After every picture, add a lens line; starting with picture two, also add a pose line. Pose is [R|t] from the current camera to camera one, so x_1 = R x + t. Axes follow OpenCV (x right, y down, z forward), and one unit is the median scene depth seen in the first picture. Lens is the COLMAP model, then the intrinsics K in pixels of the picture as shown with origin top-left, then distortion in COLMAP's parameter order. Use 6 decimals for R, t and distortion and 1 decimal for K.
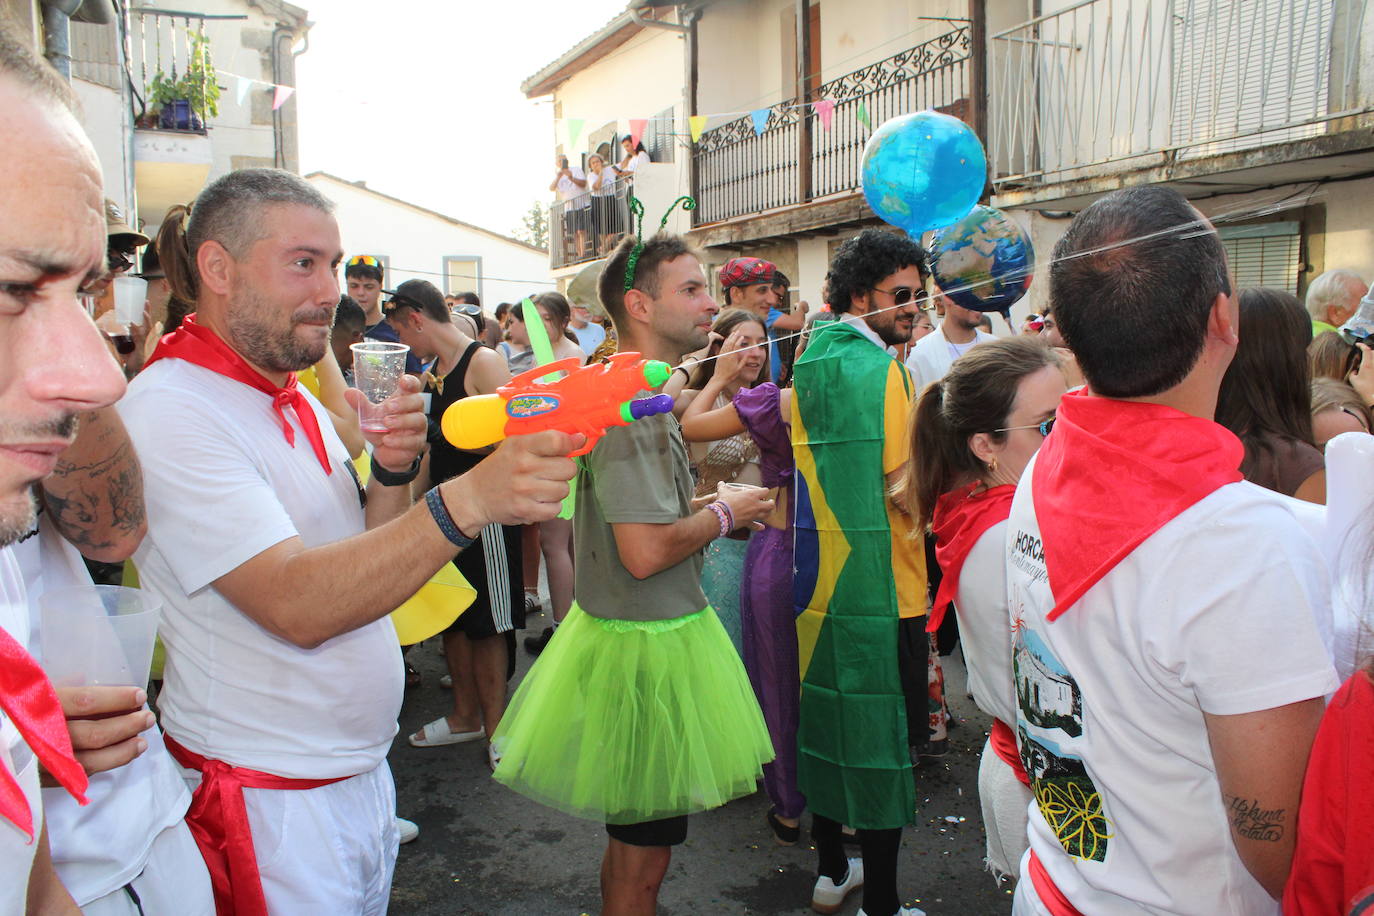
lens RADIAL K [[1133.8, 0, 687.0], [0, 1133.8, 458.0], [0, 0, 1]] dist [-0.161306, 0.139730]
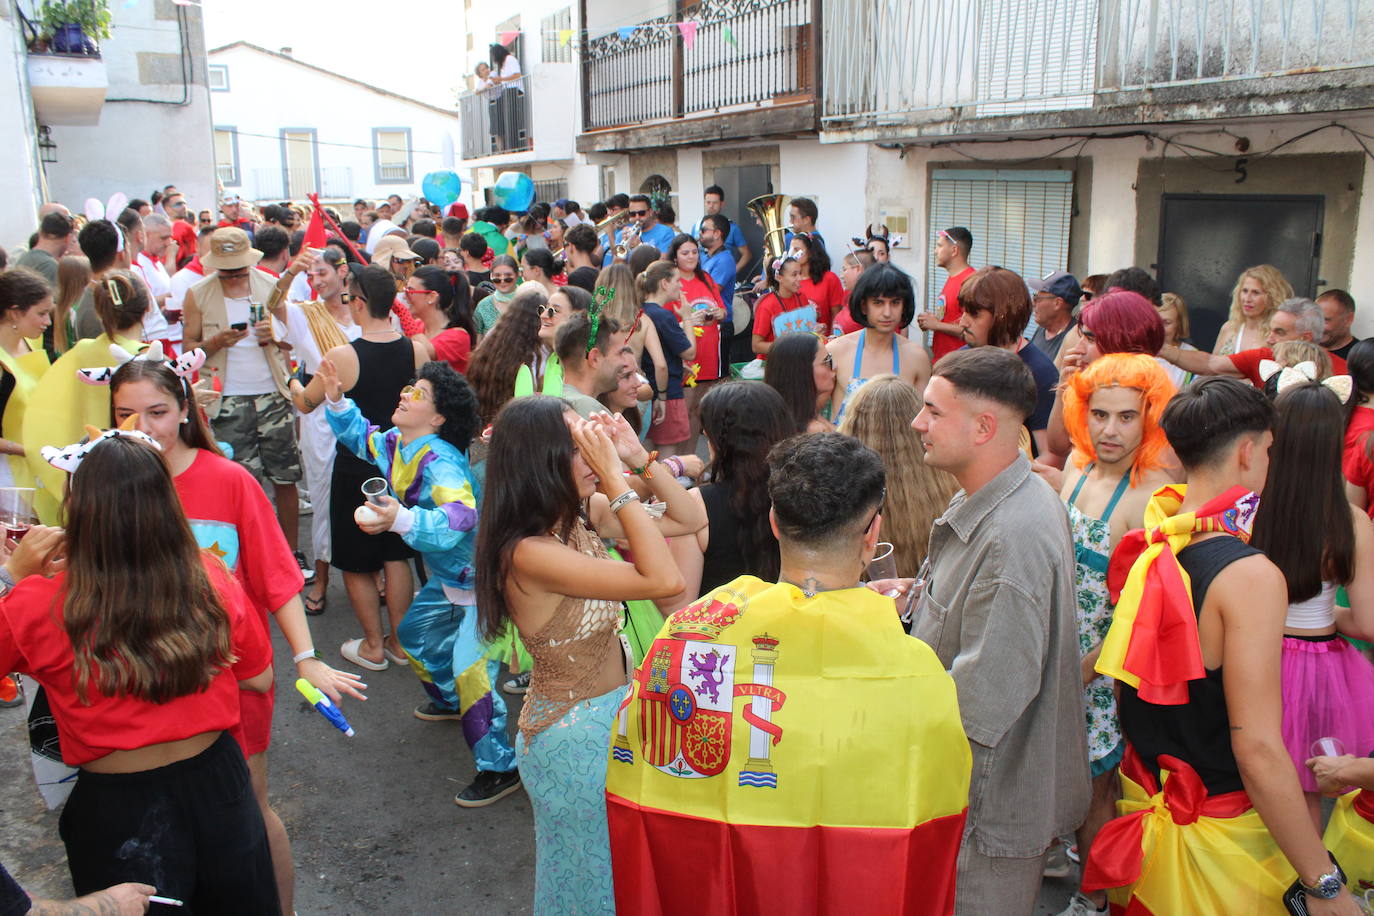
lens RADIAL K [[1133.8, 0, 687.0], [0, 1133.8, 458.0], [0, 0, 1]] dist [-0.161306, 0.139730]
pose [[0.999035, -0.009303, 0.042925, 0.067108], [0.003912, 0.992275, 0.123999, -0.039315], [-0.043747, -0.123711, 0.991353, -0.090958]]
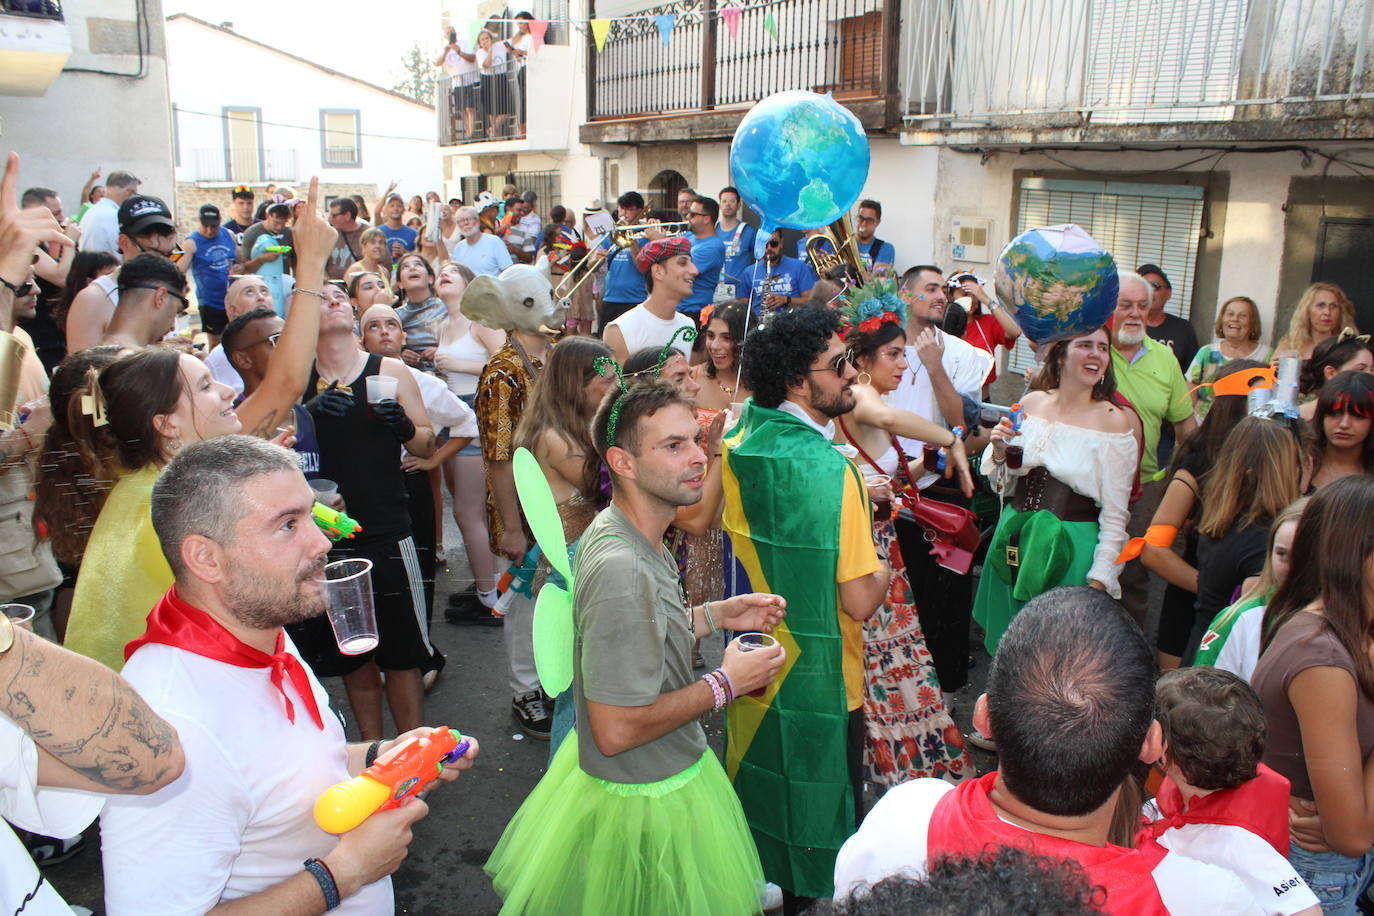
lens RADIAL K [[1133.8, 0, 687.0], [0, 1133.8, 458.0], [0, 0, 1]] dist [-0.161306, 0.139730]
pose [[0.994515, 0.002837, 0.104559, -0.012974], [-0.016699, 0.991116, 0.131945, -0.055849], [-0.103255, -0.132968, 0.985727, 0.006589]]
